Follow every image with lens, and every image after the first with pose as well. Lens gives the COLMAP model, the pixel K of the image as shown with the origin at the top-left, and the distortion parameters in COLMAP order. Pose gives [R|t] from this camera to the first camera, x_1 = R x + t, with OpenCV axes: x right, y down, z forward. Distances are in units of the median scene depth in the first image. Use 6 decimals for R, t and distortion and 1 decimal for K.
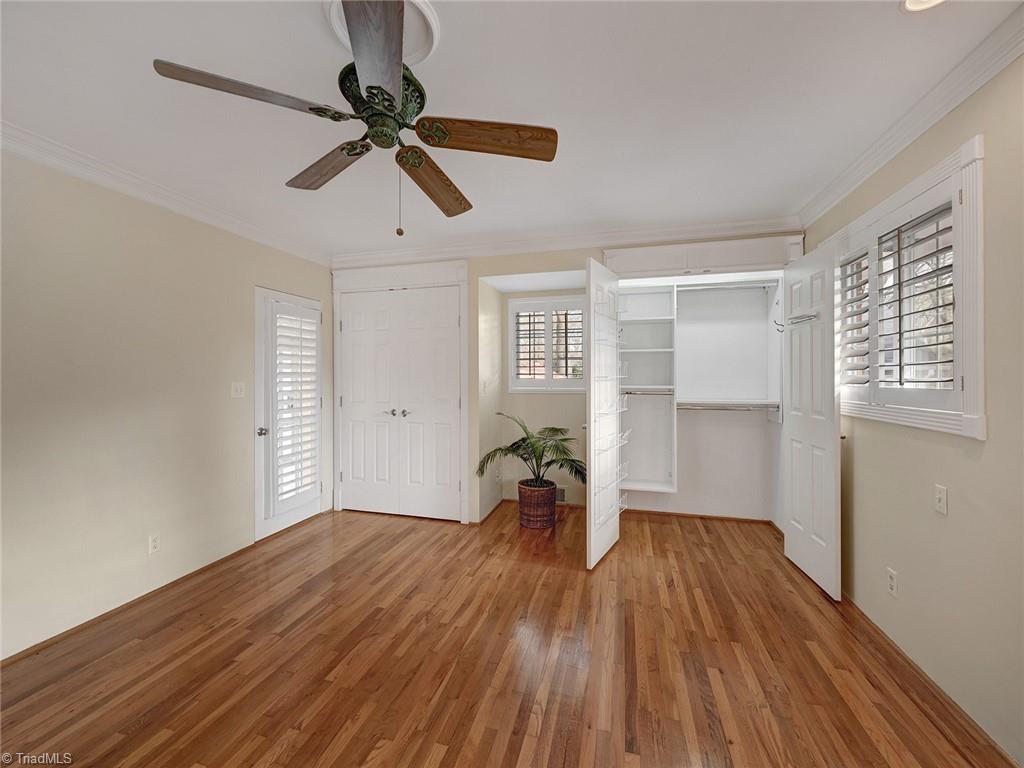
lens RADIAL K [[407.7, 0, 511.0], [0, 407.7, 376.3], [0, 0, 1]] dist [-0.001138, 0.000071]
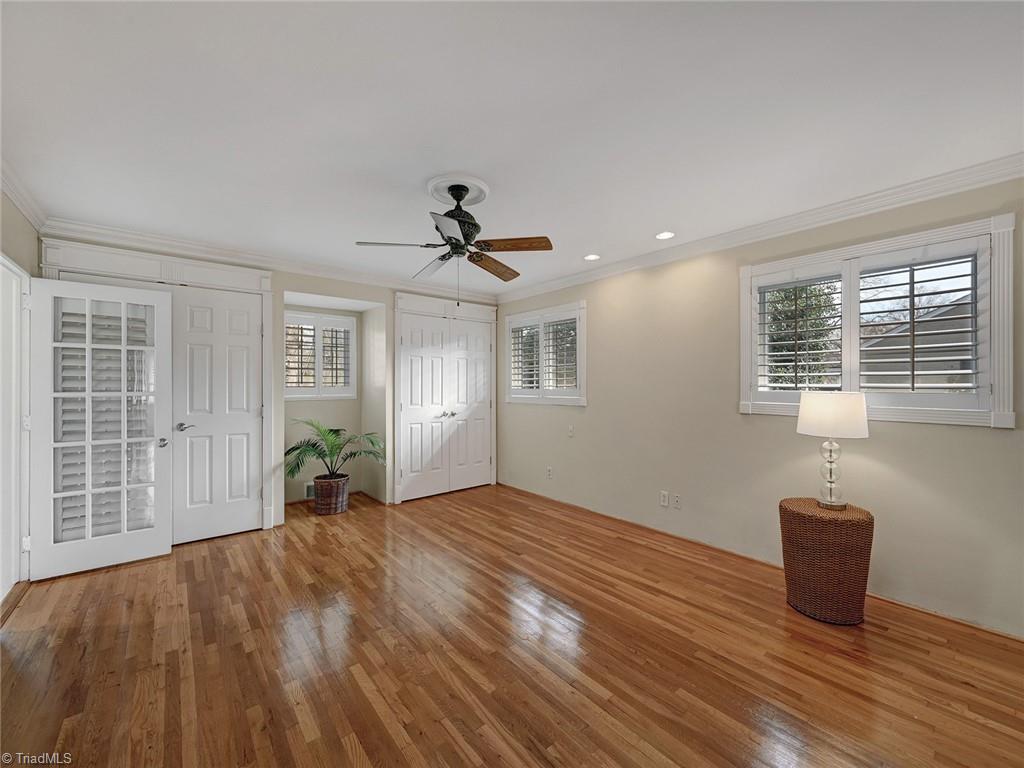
lens RADIAL K [[407.7, 0, 515.6], [0, 407.7, 385.2], [0, 0, 1]] dist [-0.001138, 0.000071]
pose [[0.566250, -0.001307, 0.824233, -0.863811], [0.001145, 0.999999, 0.000799, 0.002322], [-0.824233, 0.000491, 0.566251, -0.127393]]
